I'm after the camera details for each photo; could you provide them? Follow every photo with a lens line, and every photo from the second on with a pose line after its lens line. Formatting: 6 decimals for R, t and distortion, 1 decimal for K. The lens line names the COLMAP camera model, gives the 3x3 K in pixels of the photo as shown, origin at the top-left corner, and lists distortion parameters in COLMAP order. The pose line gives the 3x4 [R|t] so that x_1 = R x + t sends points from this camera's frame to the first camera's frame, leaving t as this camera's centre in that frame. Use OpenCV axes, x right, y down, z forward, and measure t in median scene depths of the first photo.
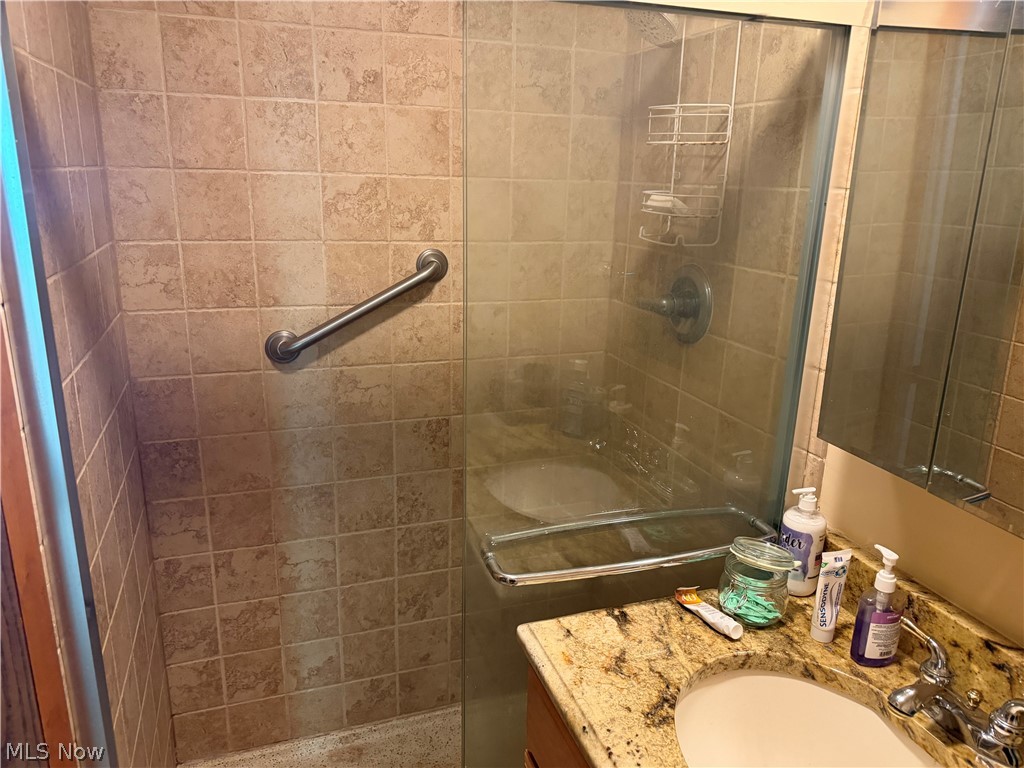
lens RADIAL K [[737.2, 0, 512.0], [0, 737.2, 384.0], [0, 0, 1]] dist [0.024593, -0.003657]
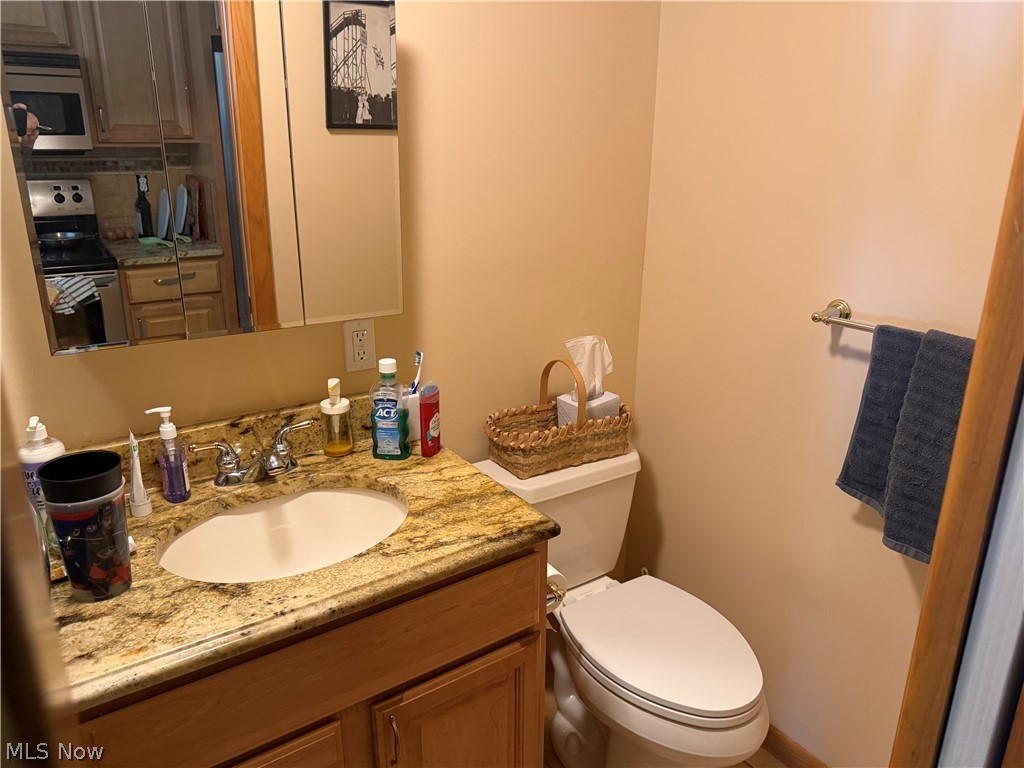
lens RADIAL K [[737.2, 0, 512.0], [0, 737.2, 384.0], [0, 0, 1]] dist [0.024593, -0.003657]
pose [[-0.259471, -0.321924, 0.910516, -0.803541], [0.261920, 0.884013, 0.387193, -0.143898], [-0.929555, 0.338948, -0.145058, 0.657326]]
